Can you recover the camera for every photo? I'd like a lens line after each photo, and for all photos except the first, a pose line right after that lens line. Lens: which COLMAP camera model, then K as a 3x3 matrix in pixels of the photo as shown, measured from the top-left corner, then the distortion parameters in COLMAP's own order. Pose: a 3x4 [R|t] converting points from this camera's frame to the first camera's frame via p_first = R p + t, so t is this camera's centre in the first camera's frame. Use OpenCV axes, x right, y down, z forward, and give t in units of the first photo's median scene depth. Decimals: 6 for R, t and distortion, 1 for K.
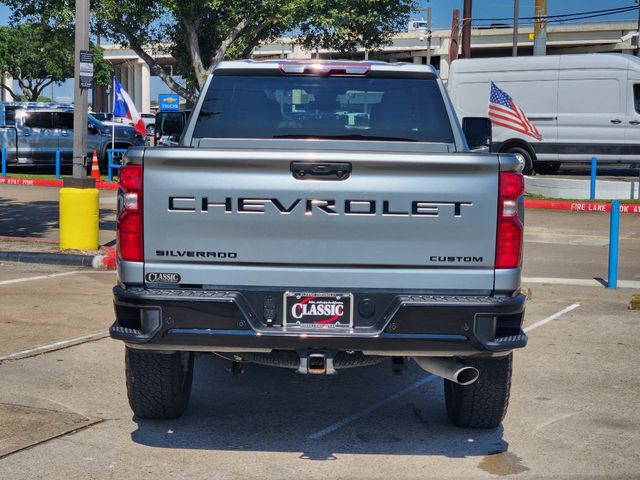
lens RADIAL K [[1236.1, 0, 320.0], [0, 1236.1, 240.0], [0, 0, 1]] dist [-0.543499, 5.474580]
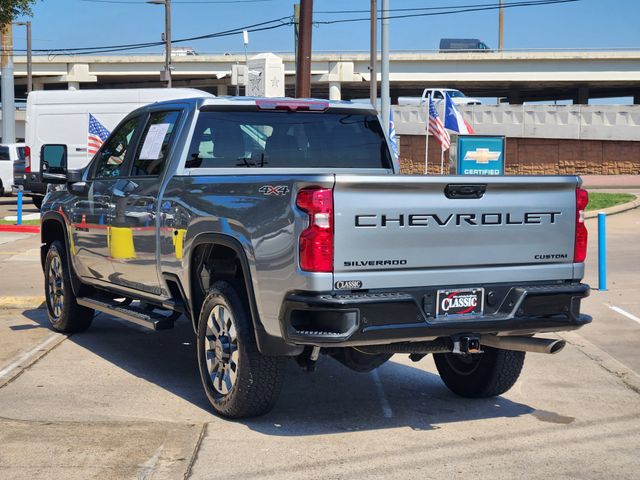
lens RADIAL K [[1236.1, 0, 320.0], [0, 1236.1, 240.0], [0, 0, 1]] dist [-0.543499, 5.474580]
pose [[0.883554, -0.041033, 0.466529, -0.706402], [0.051360, 0.998636, -0.009436, -0.002396], [-0.465505, 0.032298, 0.884456, -0.035982]]
